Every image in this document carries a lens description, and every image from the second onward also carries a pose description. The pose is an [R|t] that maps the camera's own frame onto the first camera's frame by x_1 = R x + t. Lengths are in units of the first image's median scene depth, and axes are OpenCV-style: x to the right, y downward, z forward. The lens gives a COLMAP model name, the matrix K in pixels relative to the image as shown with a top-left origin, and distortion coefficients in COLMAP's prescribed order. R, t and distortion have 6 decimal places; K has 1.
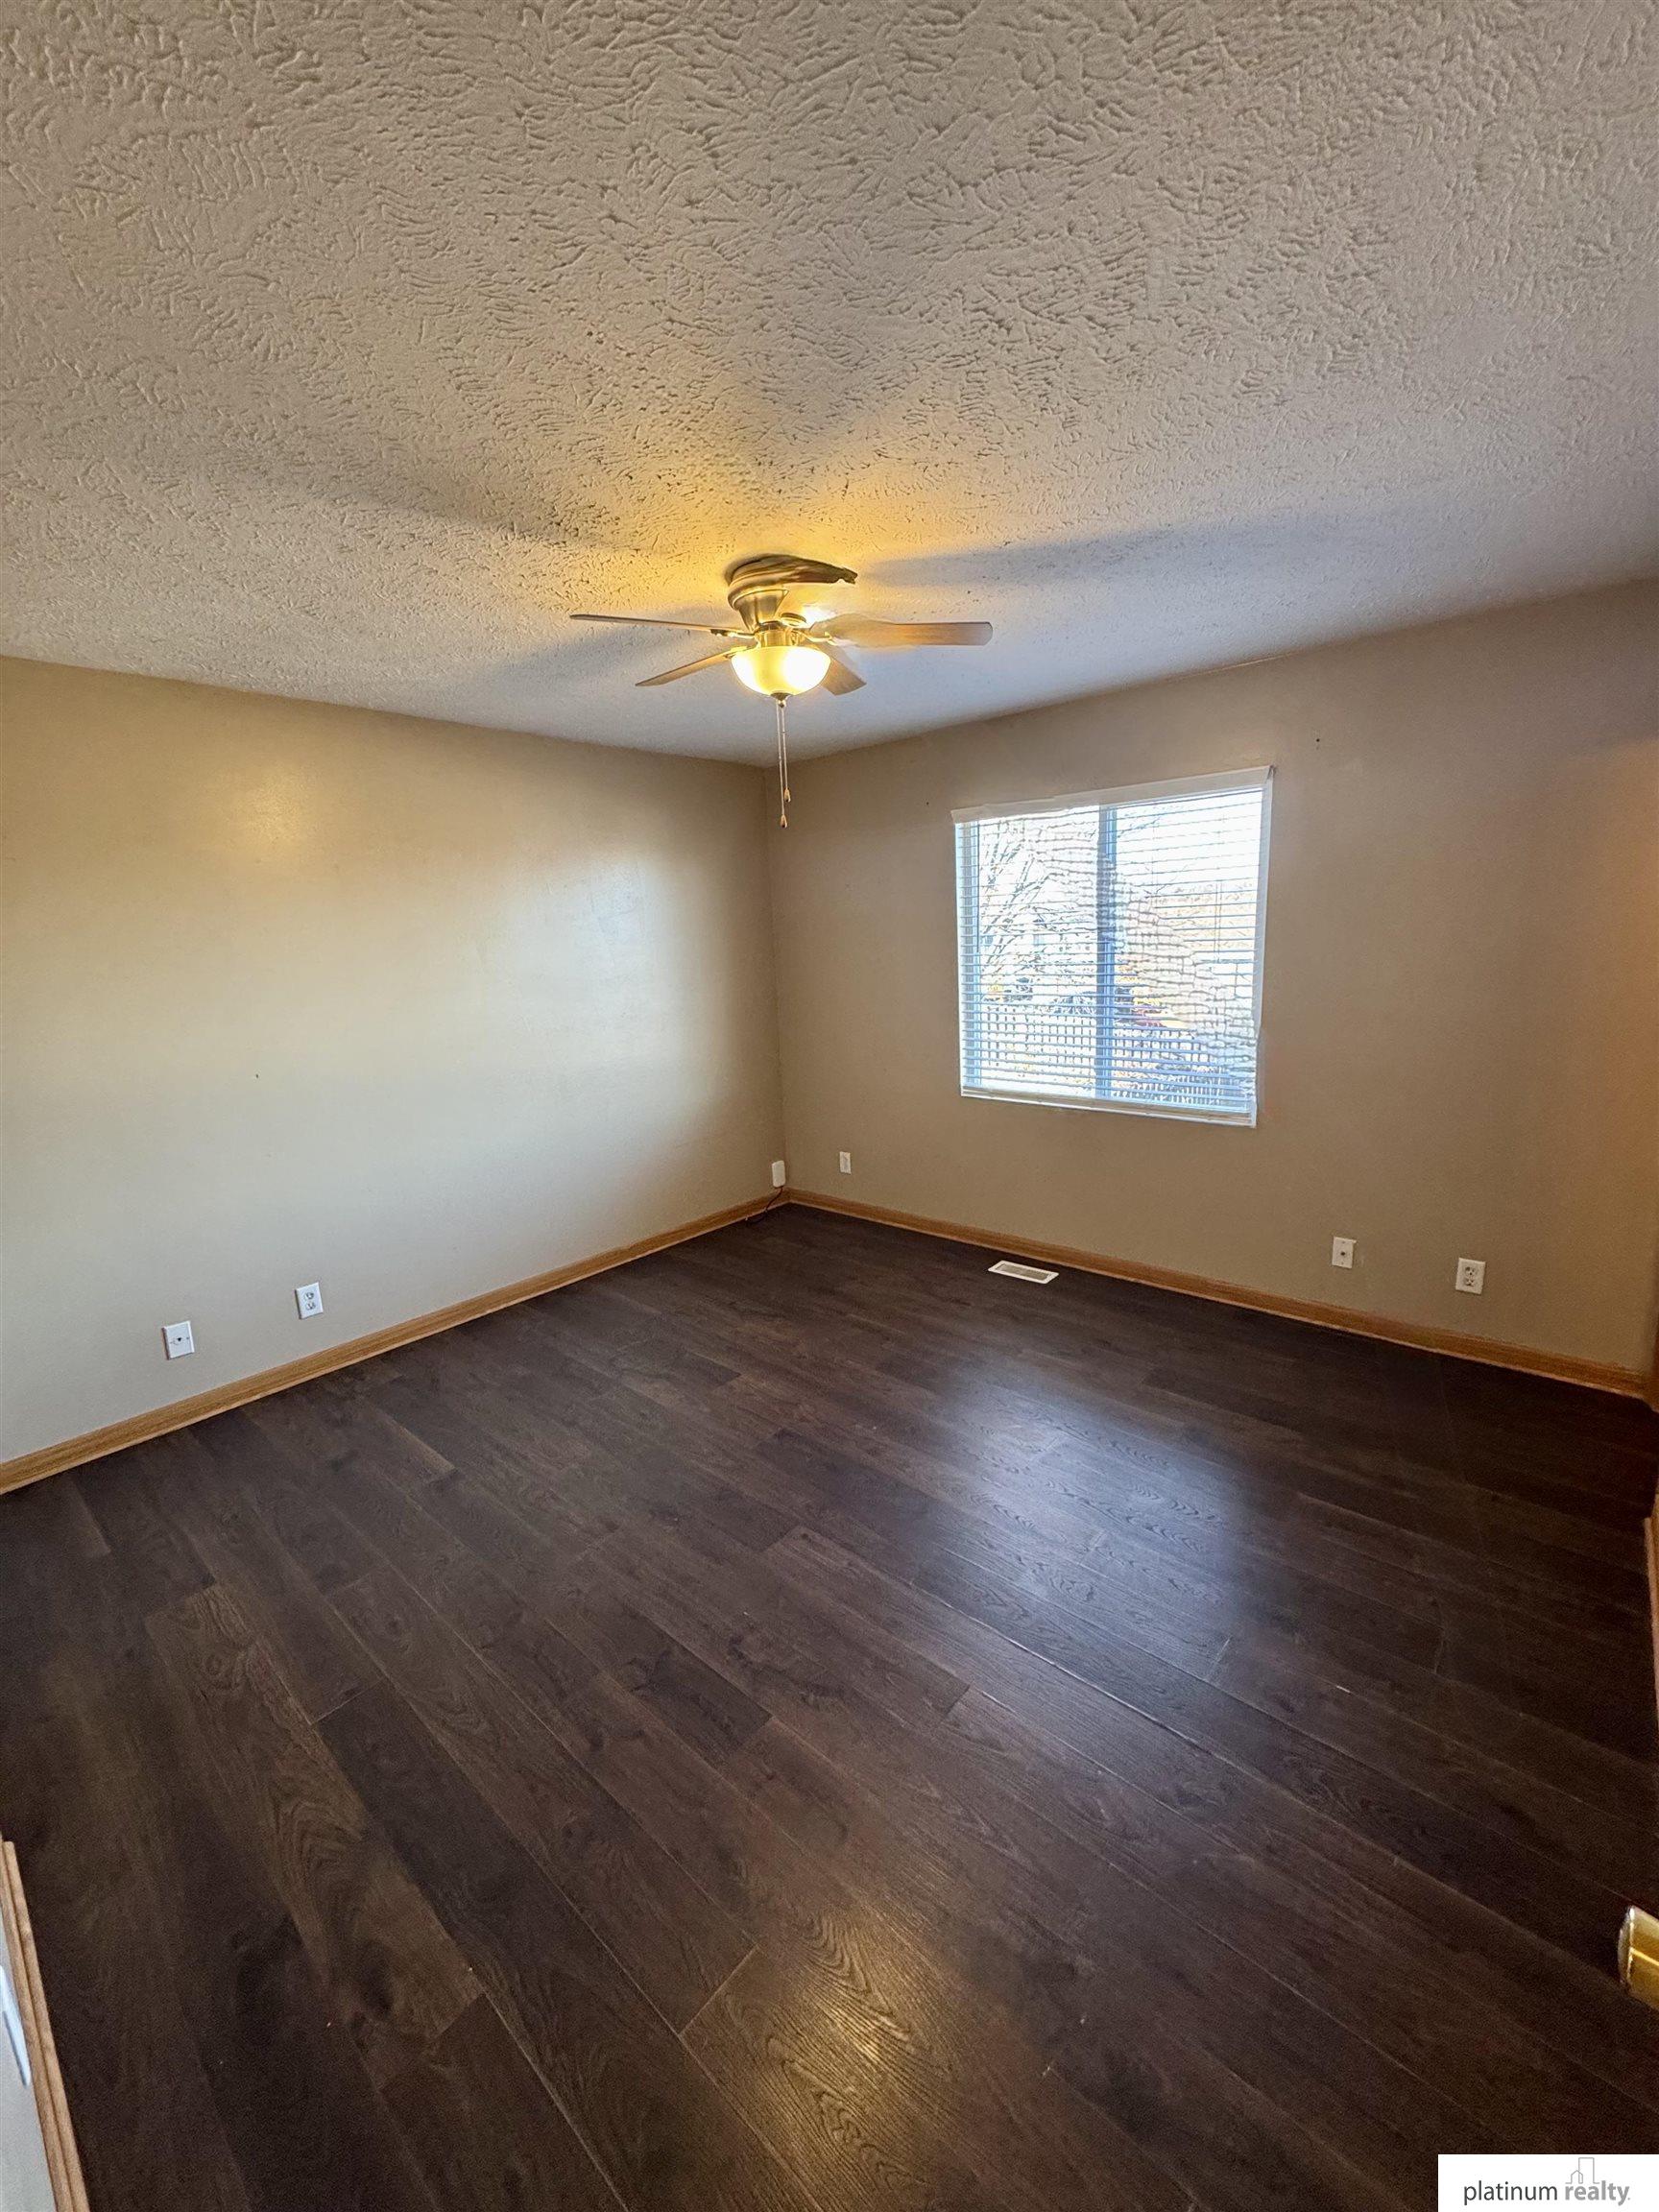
lens RADIAL K [[871.1, 0, 829.5], [0, 871.1, 1106.0], [0, 0, 1]] dist [-0.000605, -0.000121]
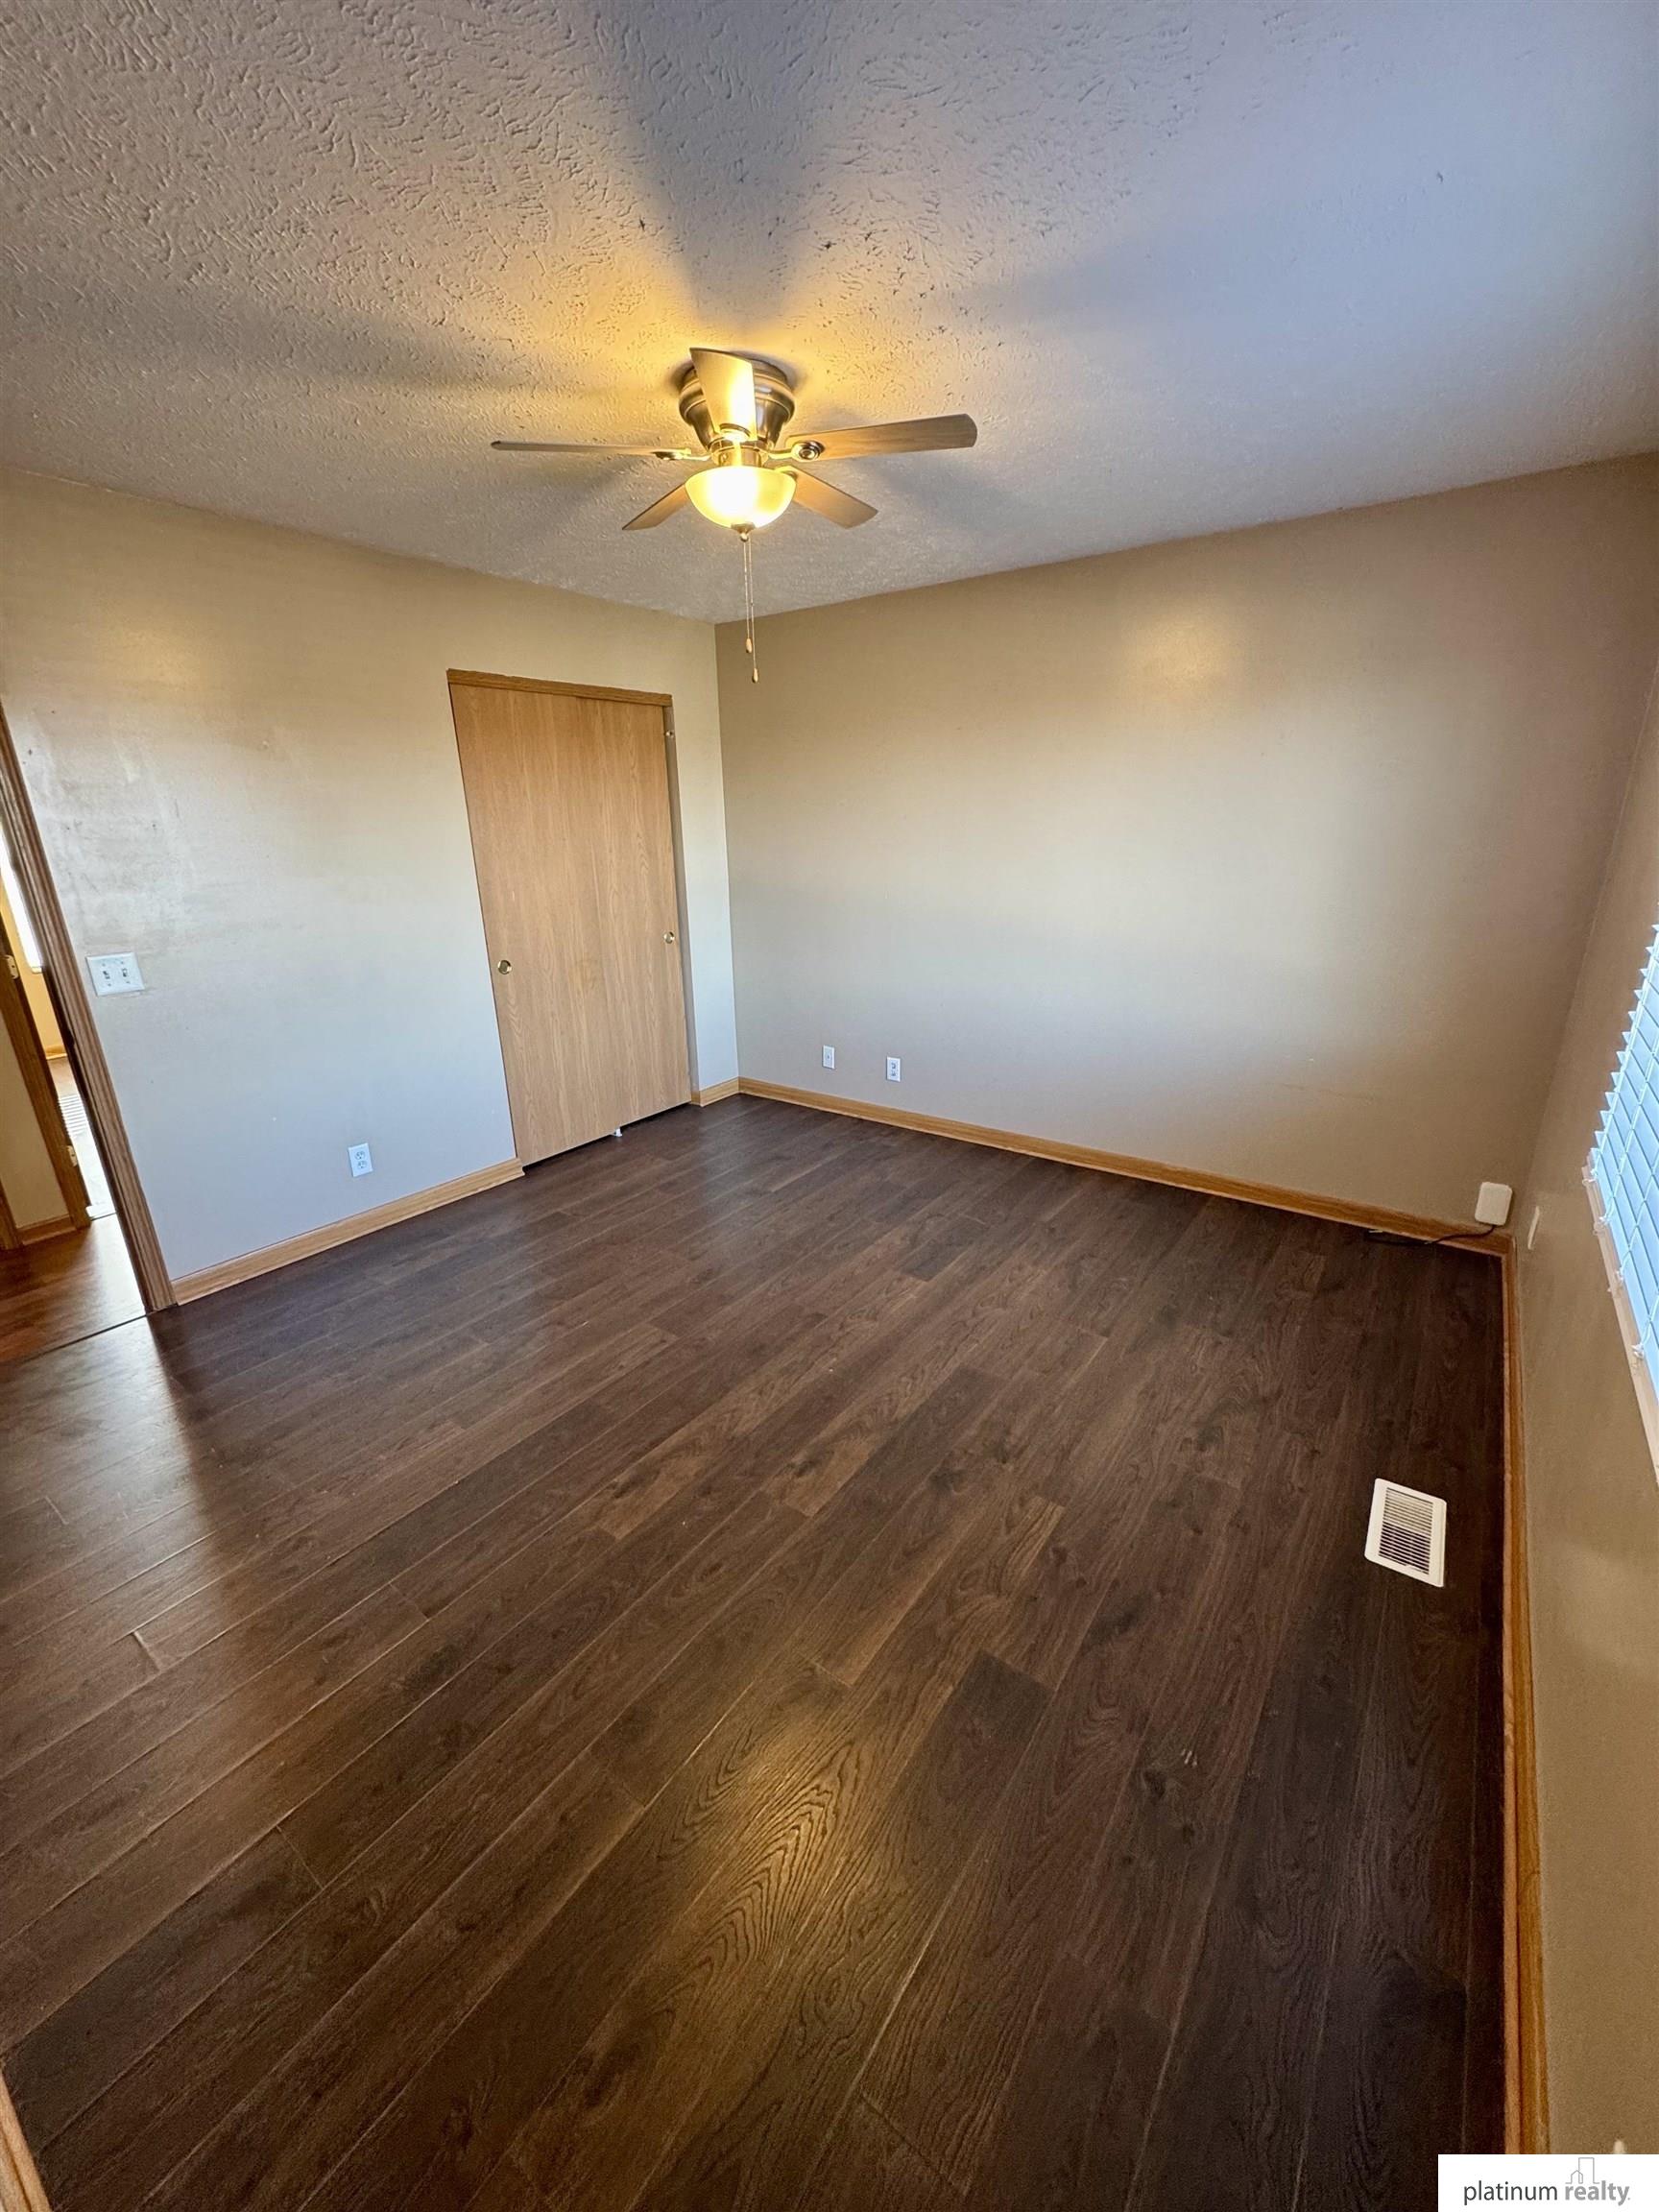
lens RADIAL K [[862.6, 0, 828.8], [0, 862.6, 1138.4], [0, 0, 1]] dist [-0.018296, -0.000047]
pose [[0.091962, 0.385992, -0.917907, 0.639832], [-0.184103, 0.912512, 0.365278, -0.141851], [0.978595, 0.135398, 0.154979, 0.690192]]
